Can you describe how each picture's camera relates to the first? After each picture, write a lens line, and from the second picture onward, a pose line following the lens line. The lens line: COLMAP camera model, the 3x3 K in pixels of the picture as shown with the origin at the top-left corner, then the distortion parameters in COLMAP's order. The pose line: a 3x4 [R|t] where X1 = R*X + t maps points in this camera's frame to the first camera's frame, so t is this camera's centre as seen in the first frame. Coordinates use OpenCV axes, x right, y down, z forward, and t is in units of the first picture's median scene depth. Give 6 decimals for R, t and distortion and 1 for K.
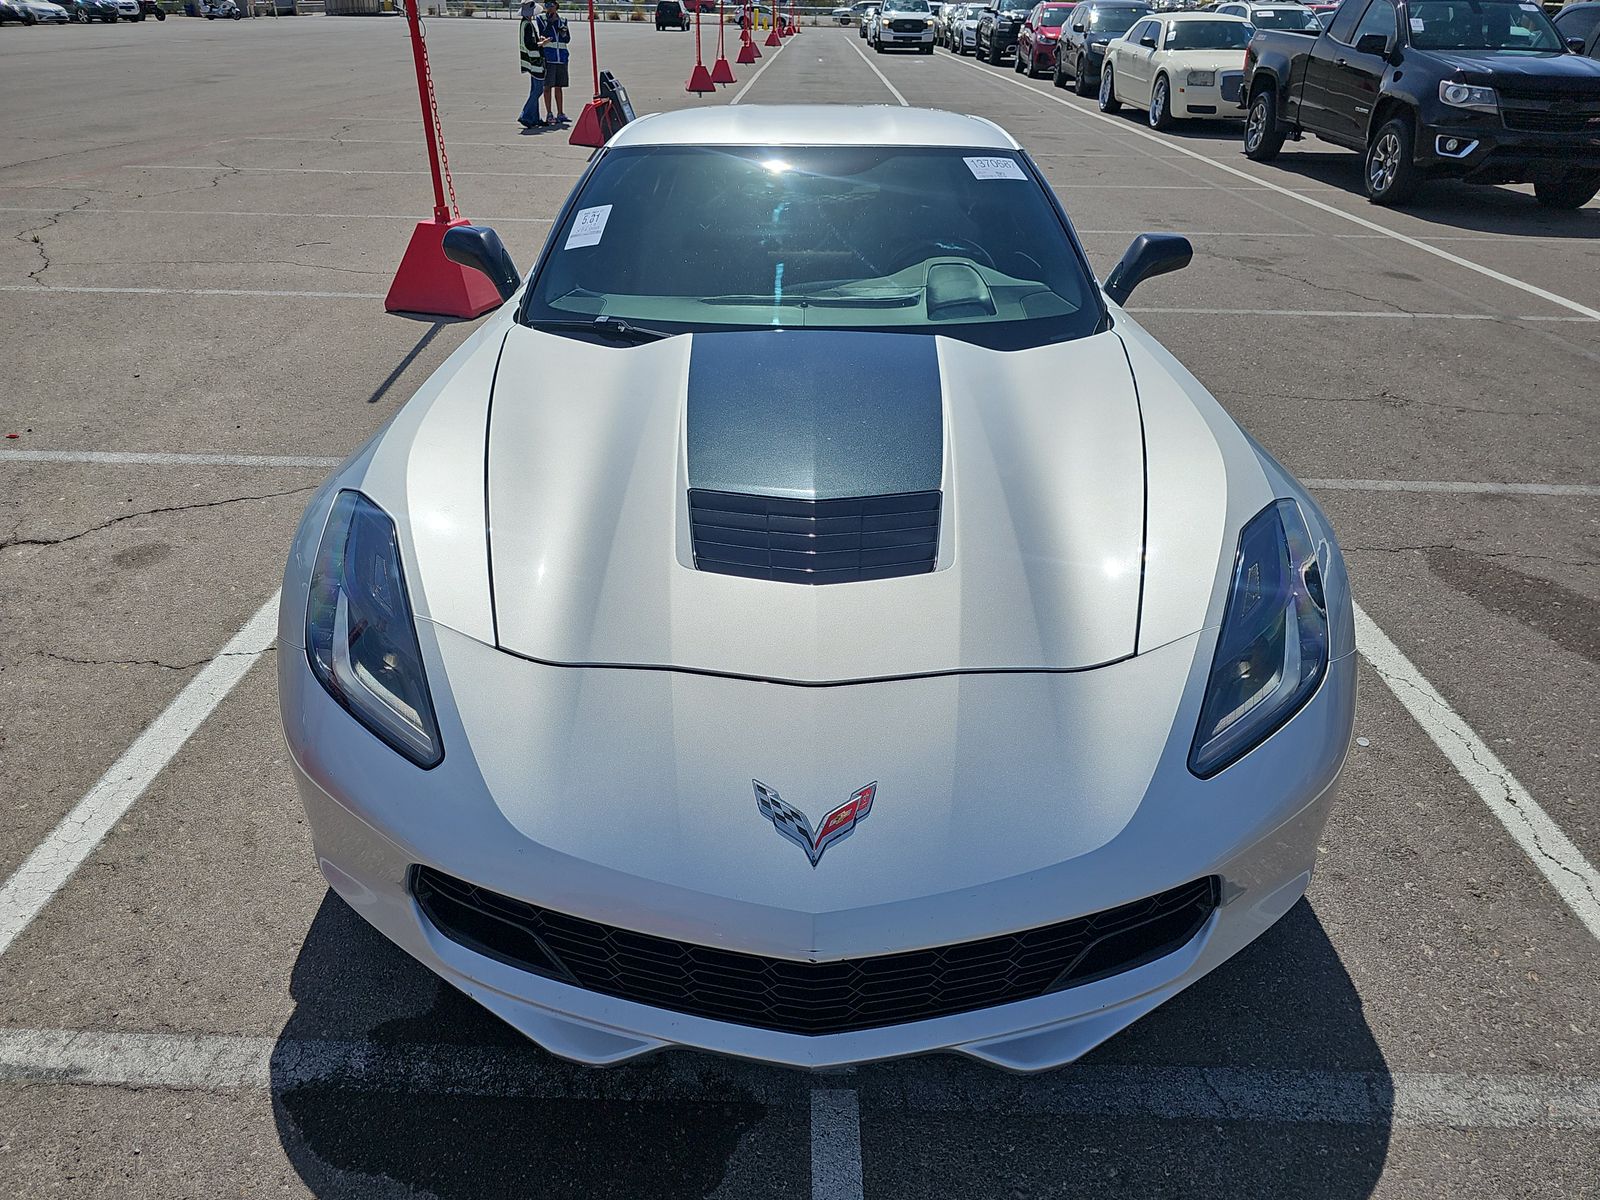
lens RADIAL K [[1057.6, 0, 793.0], [0, 1057.6, 609.4], [0, 0, 1]] dist [0.038183, -0.035228]
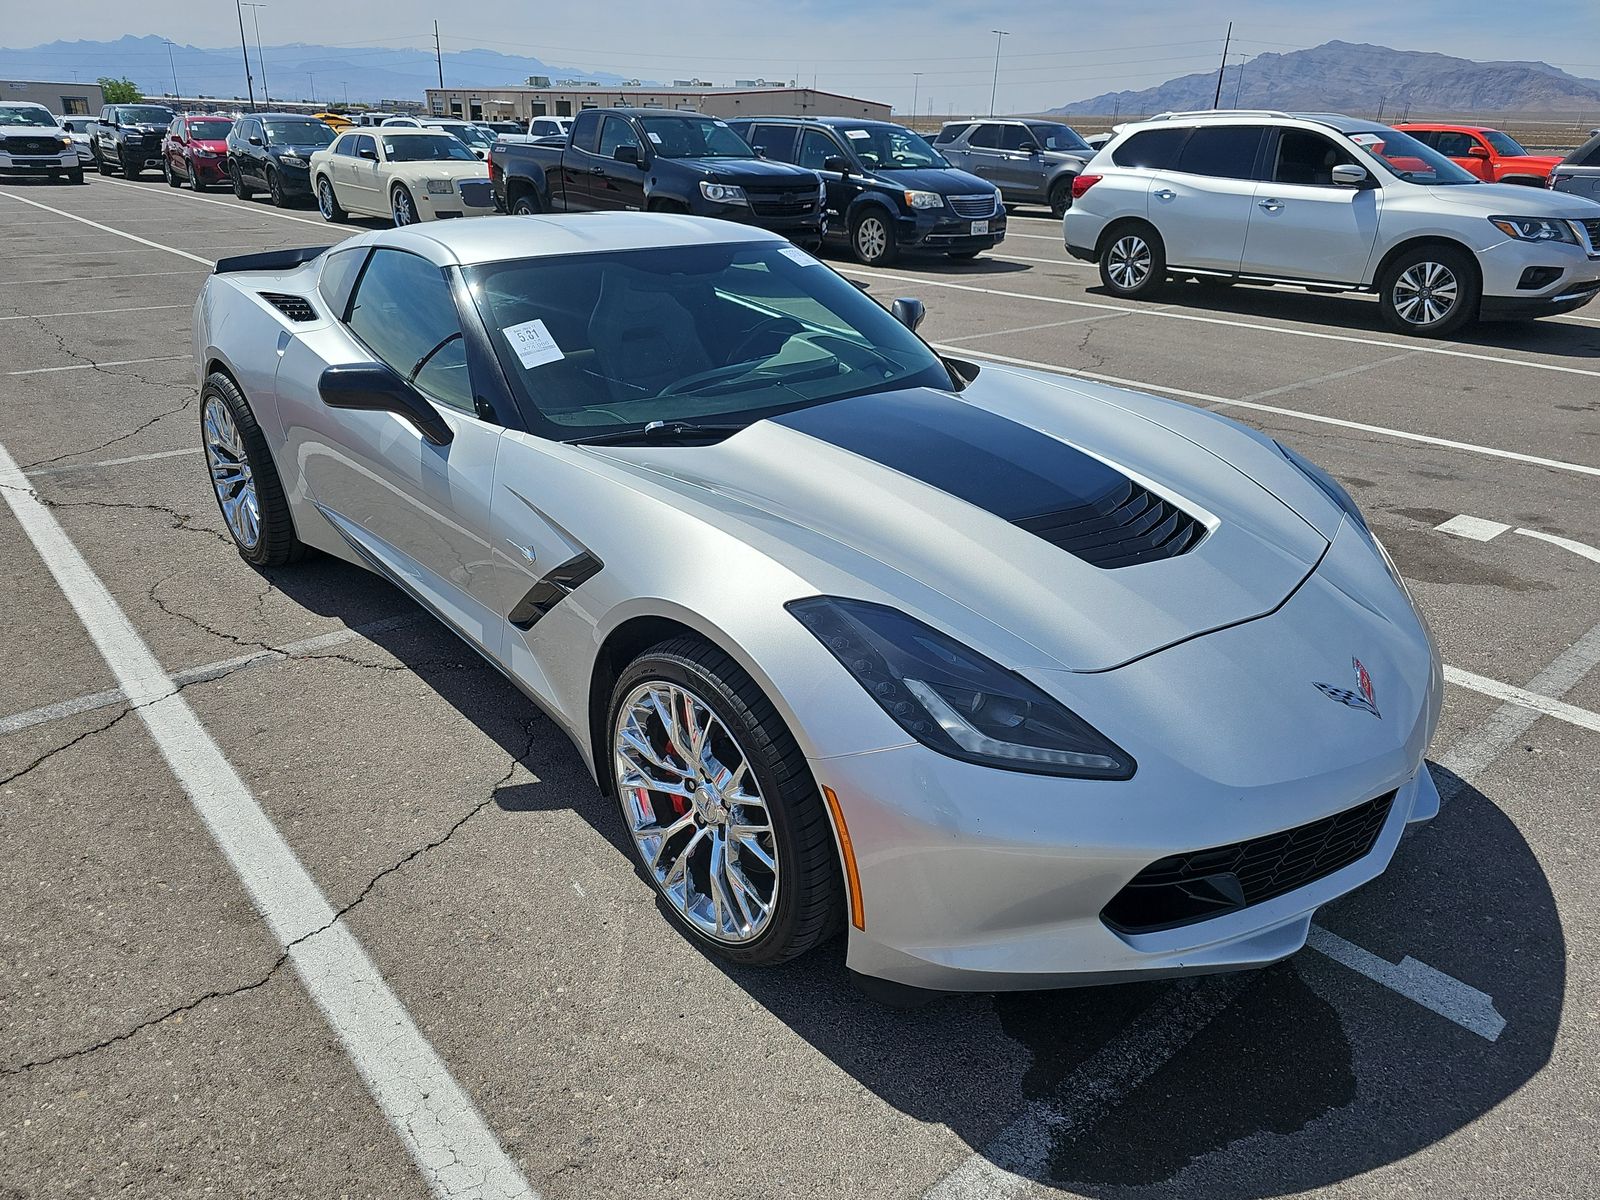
lens RADIAL K [[1057.6, 0, 794.8], [0, 1057.6, 597.0], [0, 0, 1]] dist [0.038183, -0.035228]
pose [[0.743251, -0.267933, 0.613017, -0.137178], [0.324829, 0.945573, 0.019446, -0.018176], [-0.584863, 0.184673, 0.789830, 0.032287]]
